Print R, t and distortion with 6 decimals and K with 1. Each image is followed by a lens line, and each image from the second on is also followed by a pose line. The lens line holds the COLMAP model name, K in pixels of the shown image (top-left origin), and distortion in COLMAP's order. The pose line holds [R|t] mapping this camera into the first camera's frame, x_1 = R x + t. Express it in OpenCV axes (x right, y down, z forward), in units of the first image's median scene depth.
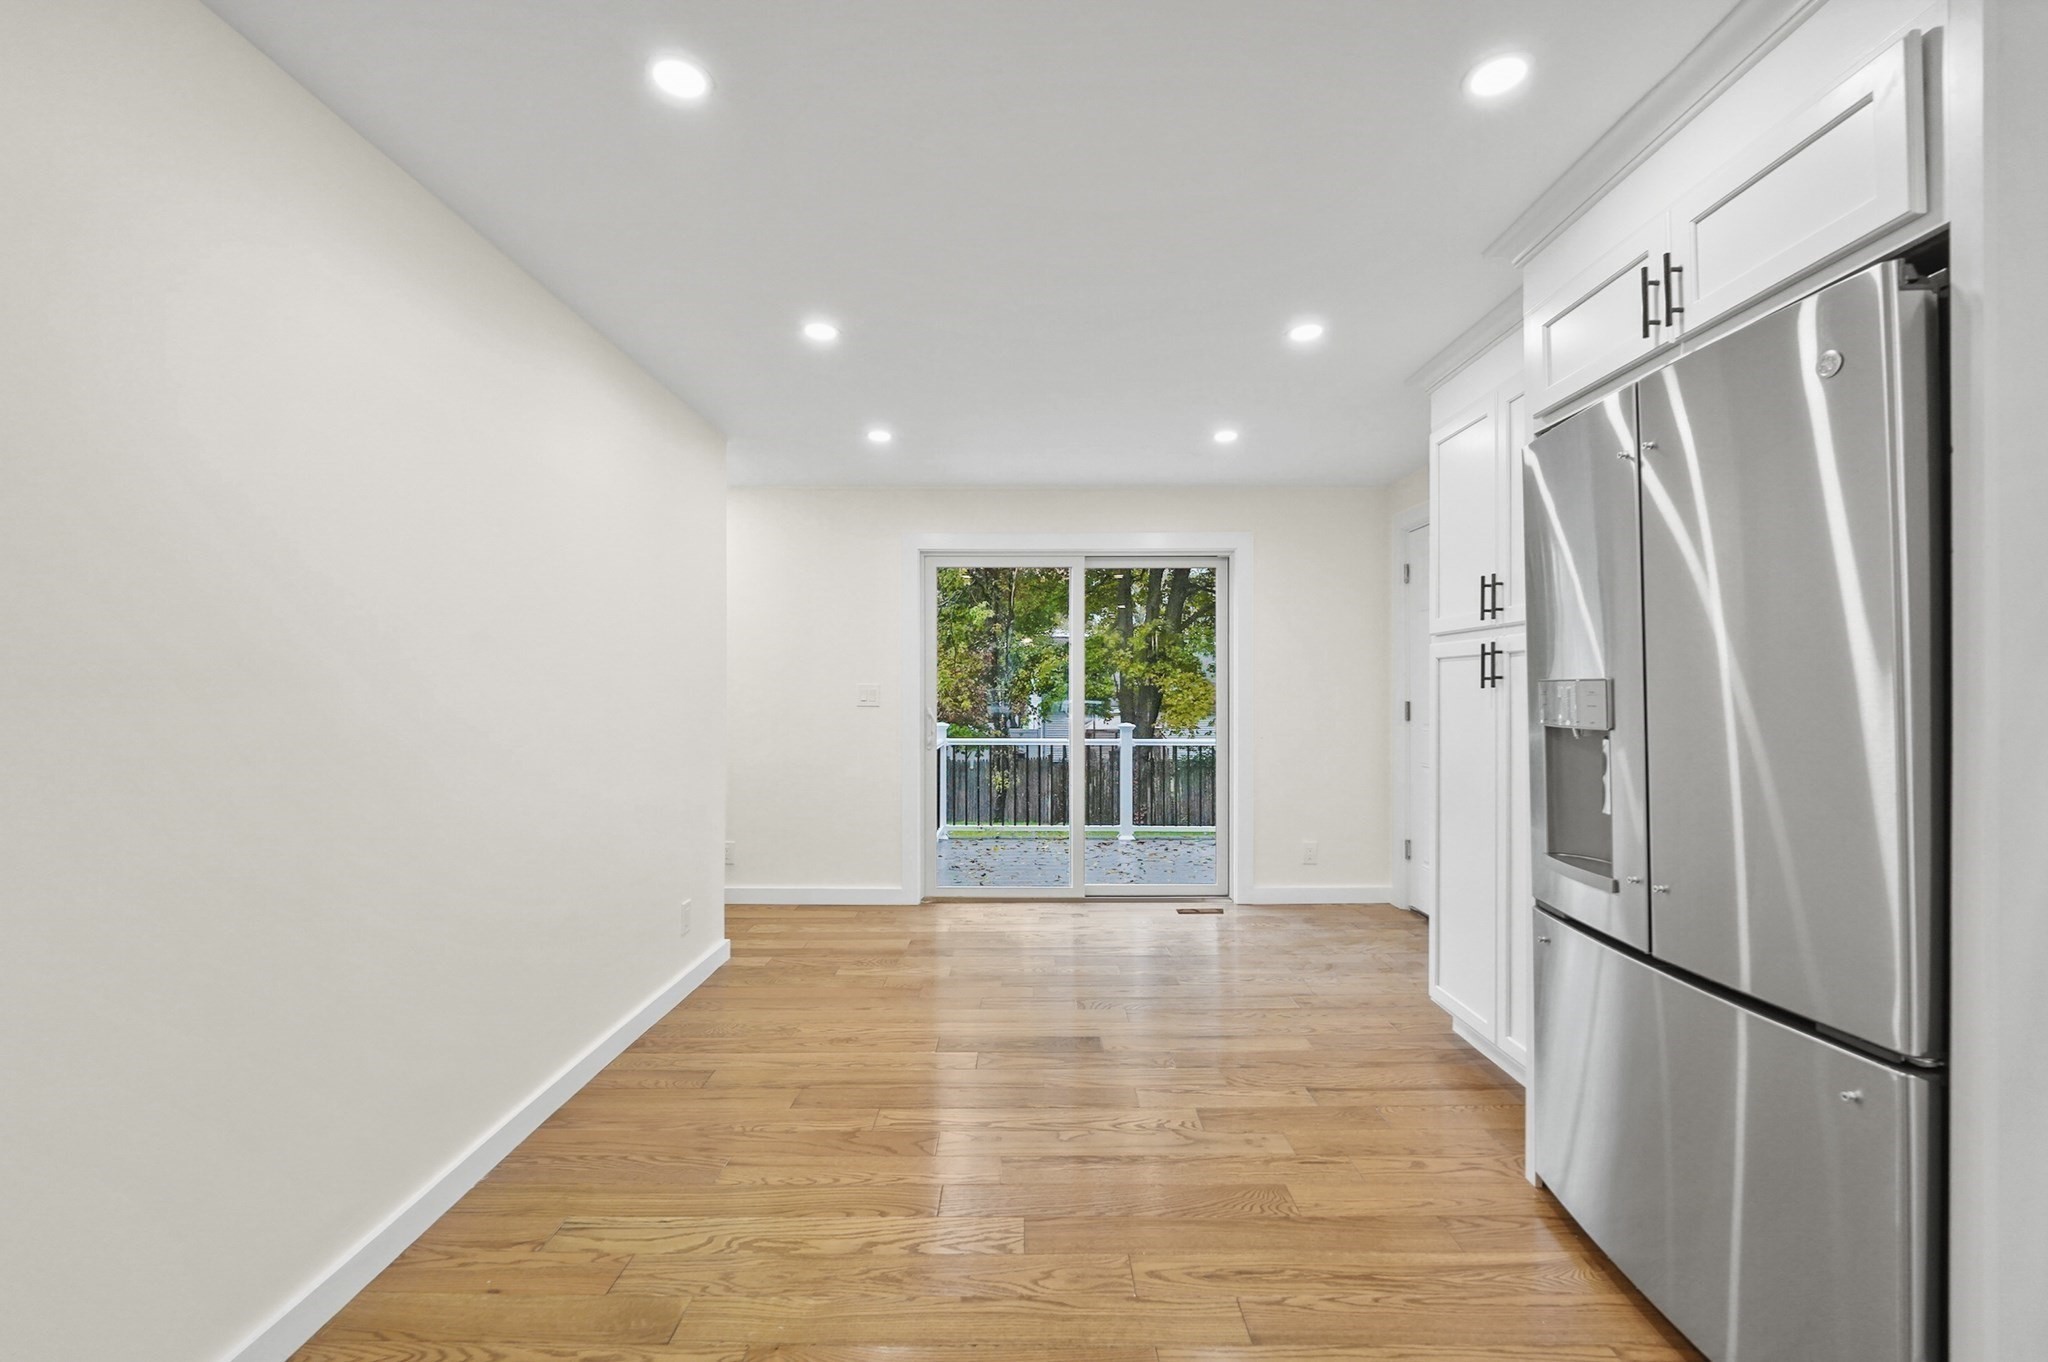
lens RADIAL K [[852.3, 0, 1021.0], [0, 852.3, 688.5], [0, 0, 1]] dist [-0.007730, -0.002744]
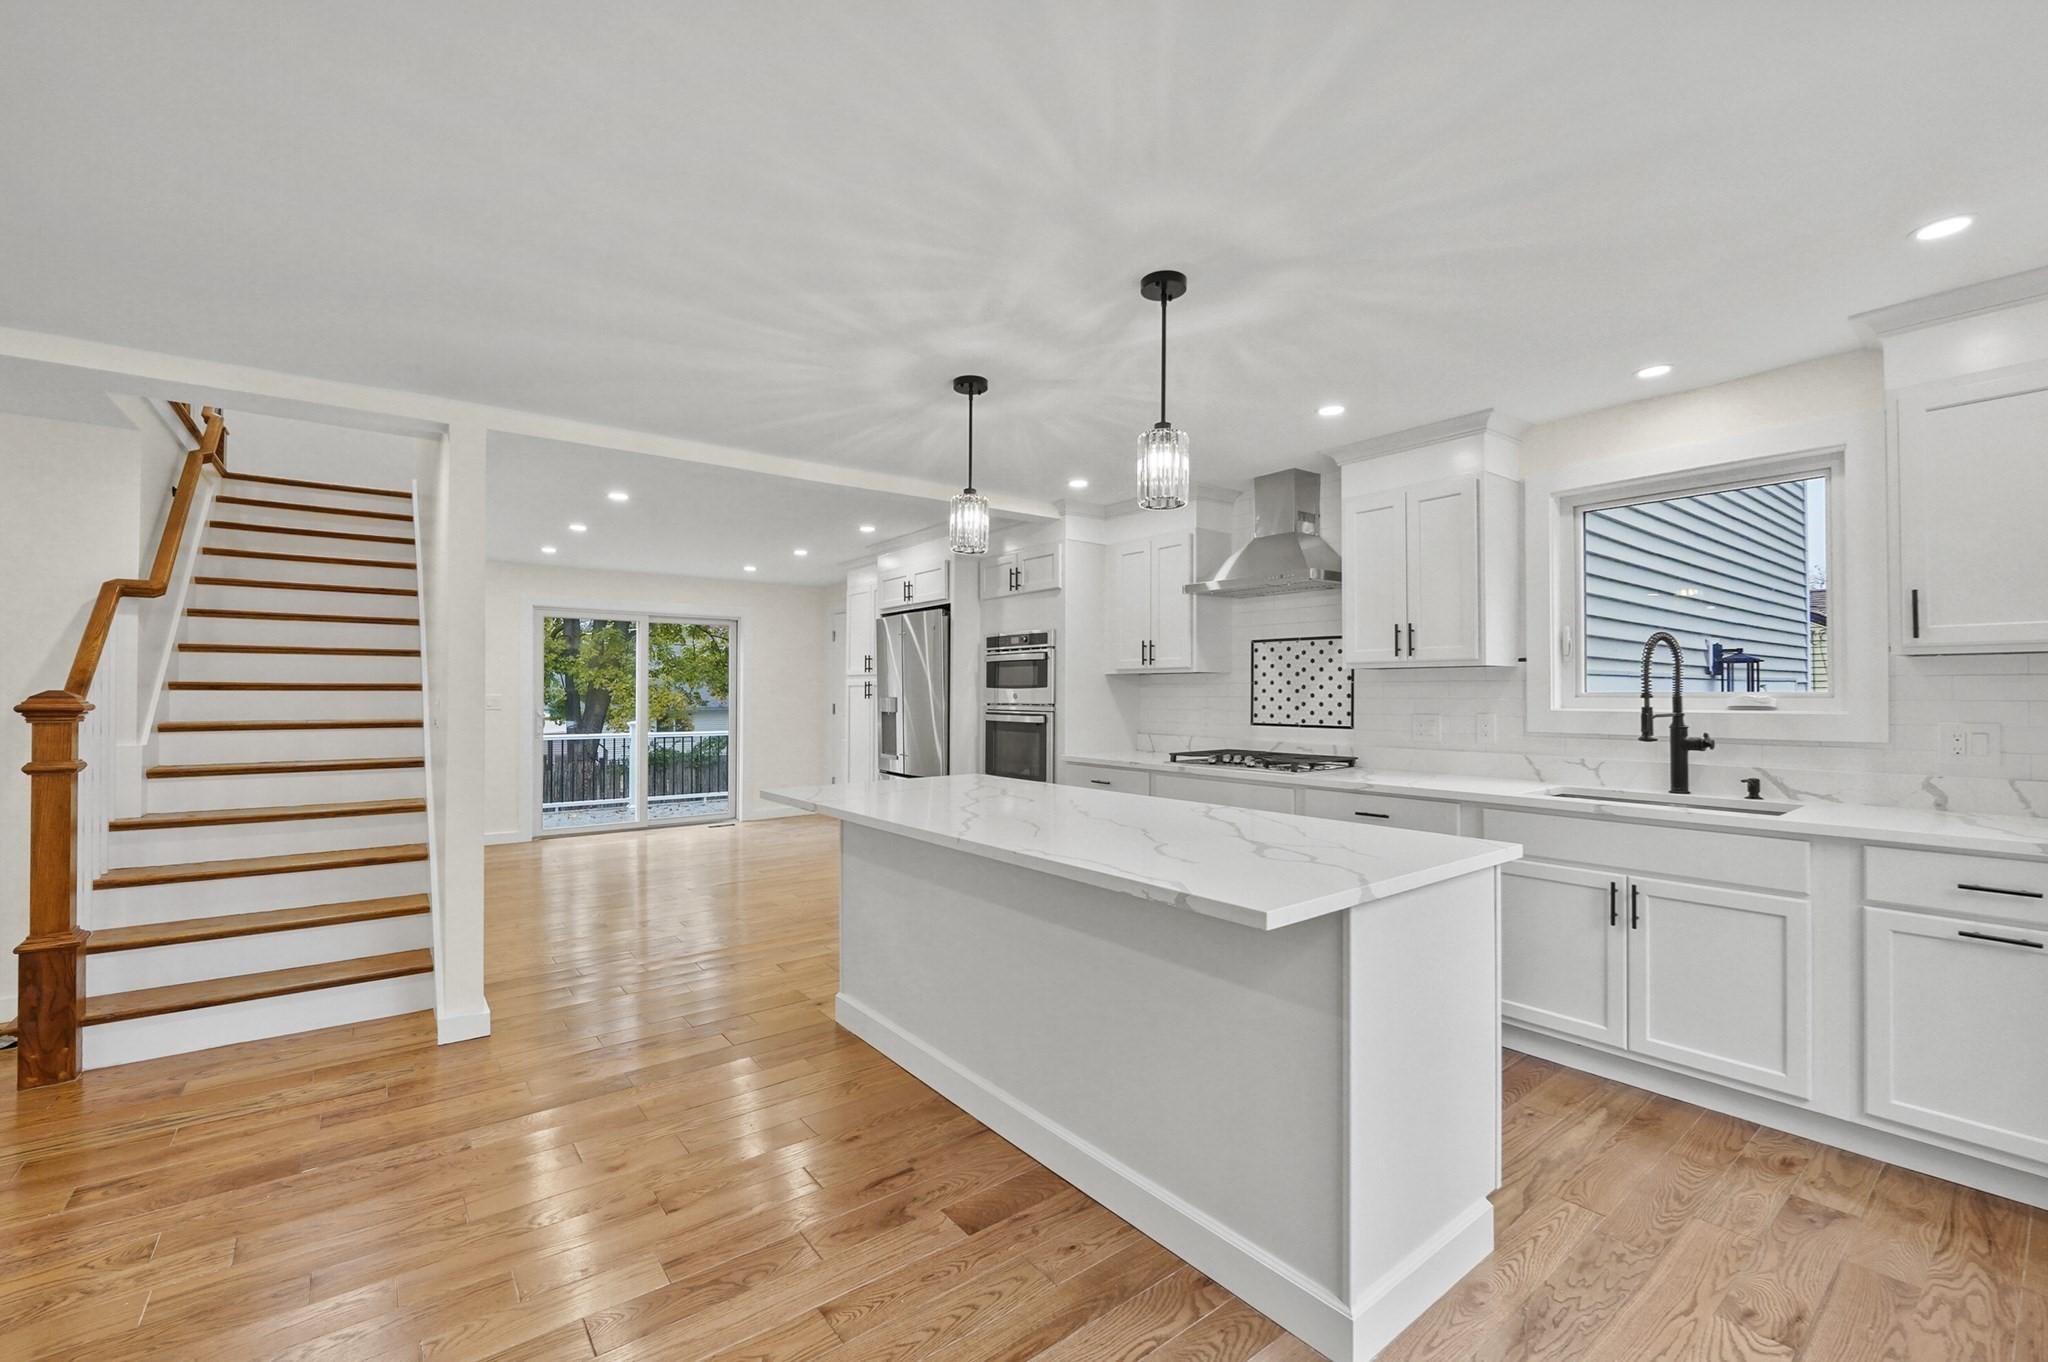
lens RADIAL K [[852.3, 0, 1029.0], [0, 852.3, 683.8], [0, 0, 1]] dist [-0.007730, -0.002744]
pose [[0.786992, 0.007265, 0.616921, -0.667652], [-0.002958, 0.999964, -0.008002, -0.026456], [-0.616957, 0.004473, 0.786984, -1.355309]]
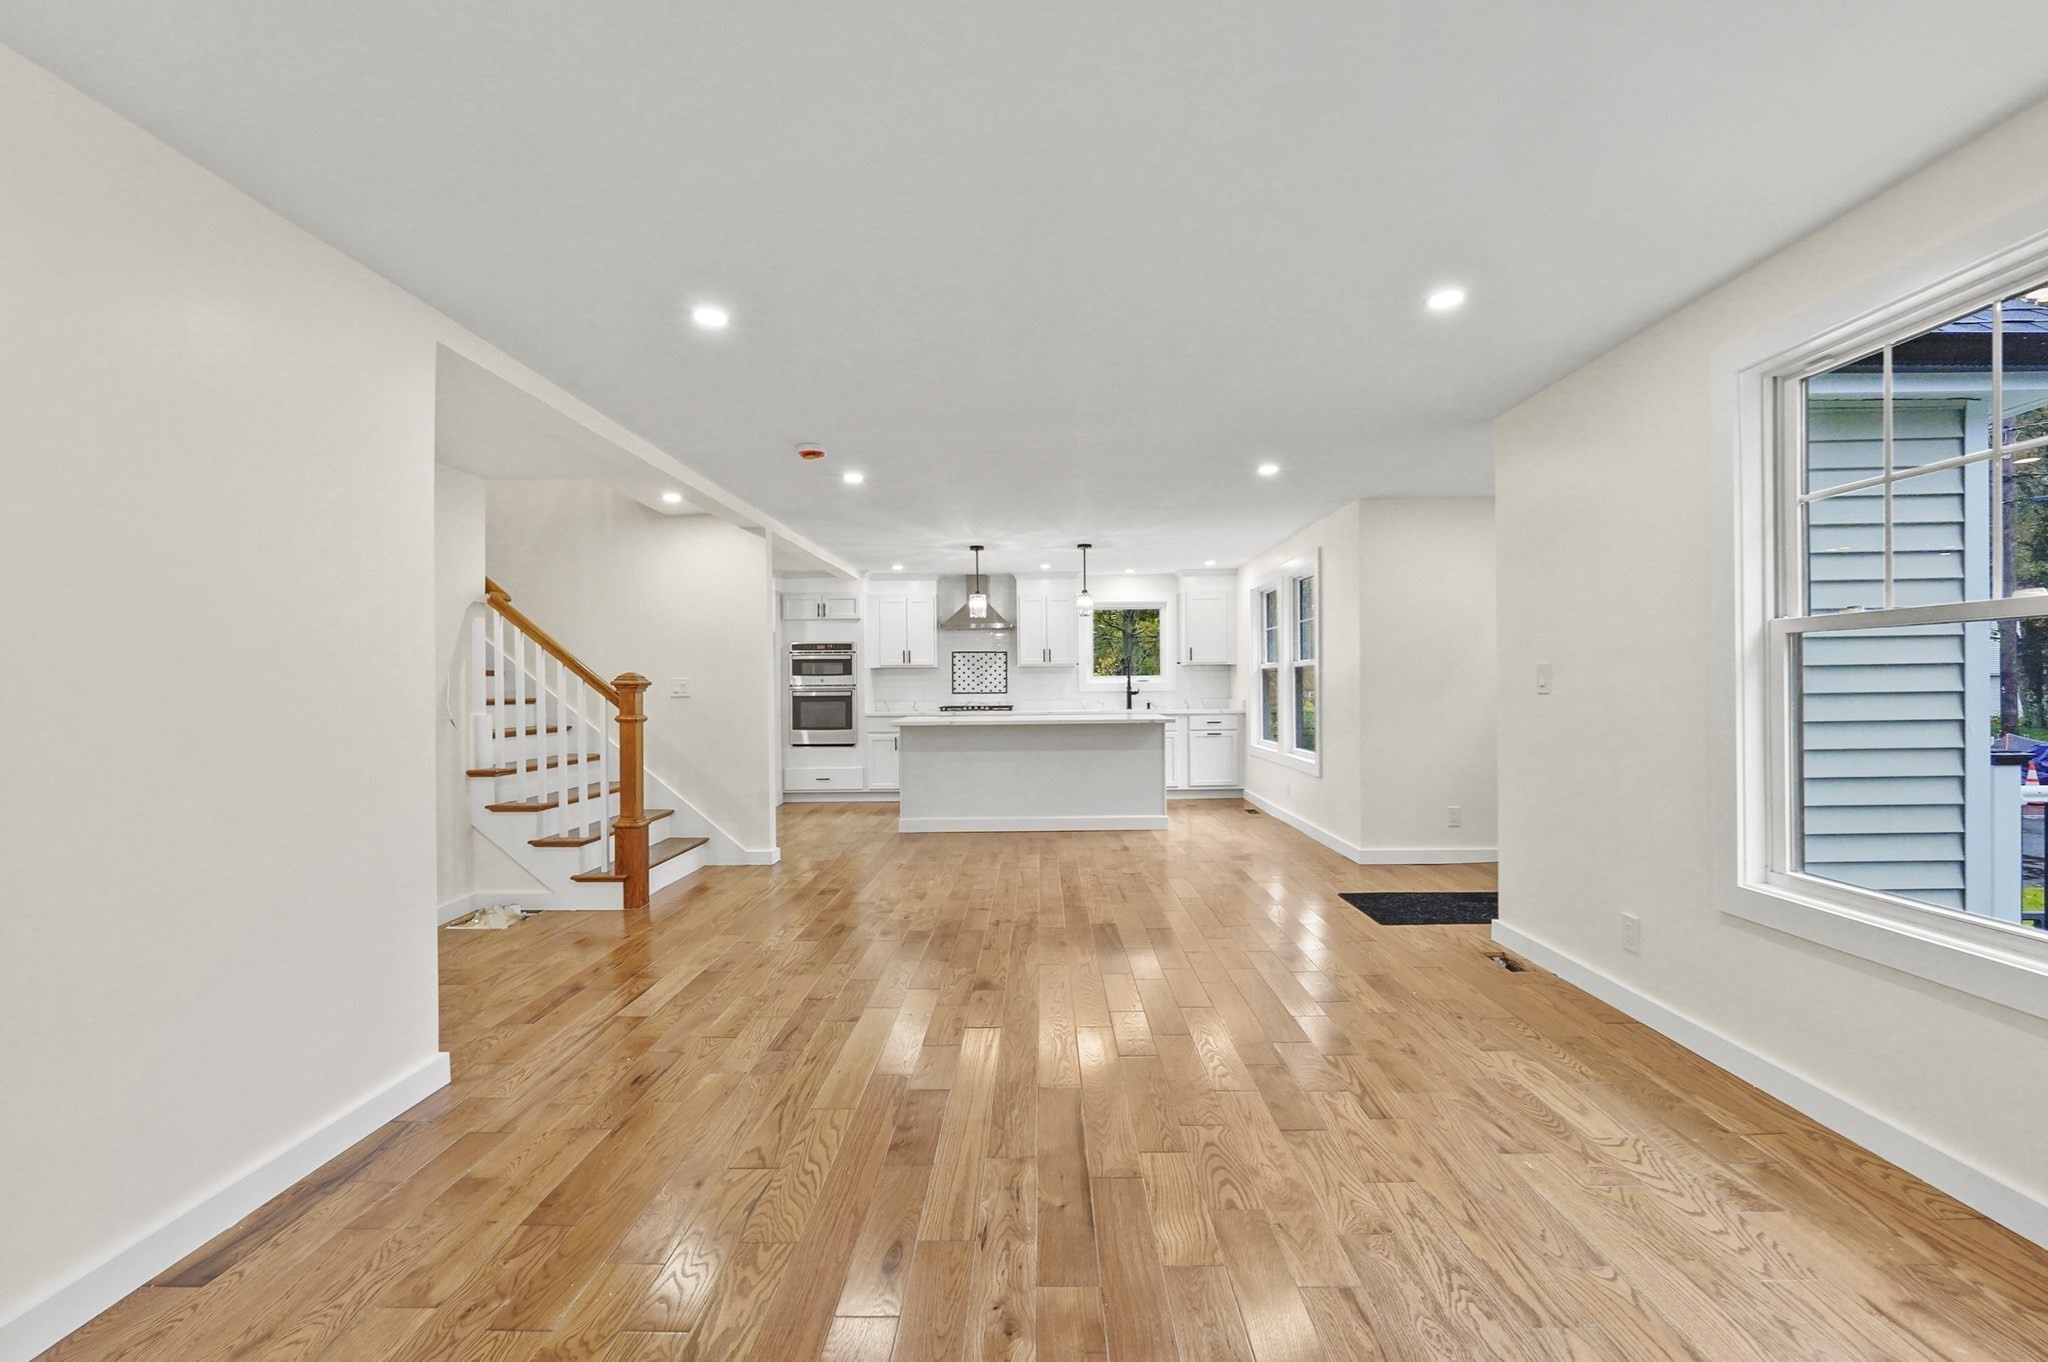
lens RADIAL K [[852.3, 0, 1037.2], [0, 852.3, 687.6], [0, 0, 1]] dist [-0.007730, -0.002744]
pose [[0.003599, -0.000349, 0.999993, -2.828875], [0.005664, 0.999984, 0.000329, 0.019255], [-0.999977, 0.005663, 0.003601, -0.604044]]
